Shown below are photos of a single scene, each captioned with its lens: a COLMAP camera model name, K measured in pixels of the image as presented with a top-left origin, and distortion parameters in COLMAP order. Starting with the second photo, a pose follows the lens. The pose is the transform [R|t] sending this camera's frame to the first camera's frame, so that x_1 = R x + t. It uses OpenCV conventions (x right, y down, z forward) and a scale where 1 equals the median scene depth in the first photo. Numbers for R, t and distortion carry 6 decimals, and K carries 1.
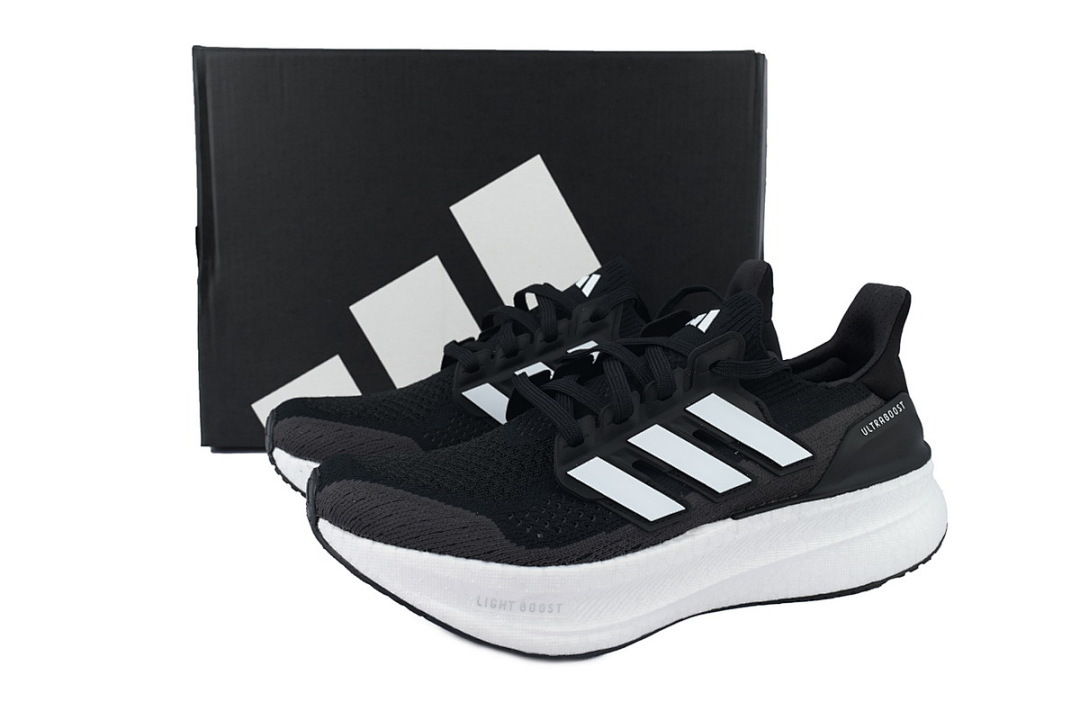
lens RADIAL K [[958.9, 0, 540.2], [0, 958.9, 360.5], [0, 0, 1]] dist [-0.016903, -0.005521]
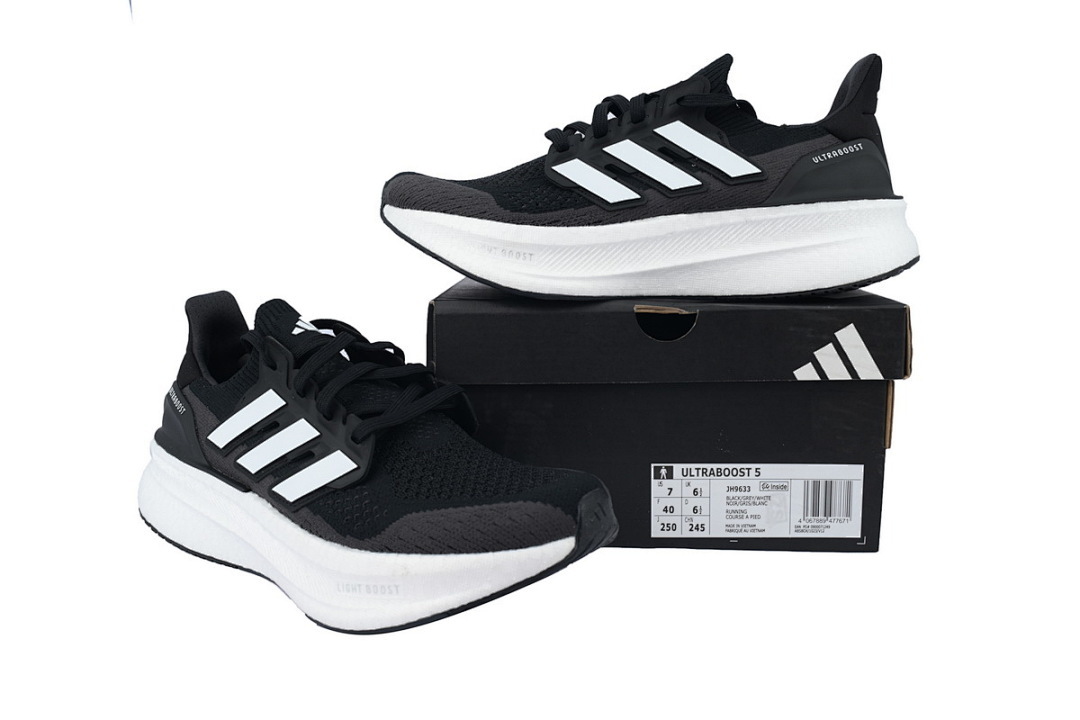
lens RADIAL K [[958.9, 0, 540.3], [0, 958.9, 360.4], [0, 0, 1]] dist [-0.016903, -0.005521]
pose [[0.939418, 0.038434, -0.340613, 0.464771], [-0.075596, 0.992457, -0.096509, 0.498931], [0.334335, 0.116411, 0.935237, -0.220075]]
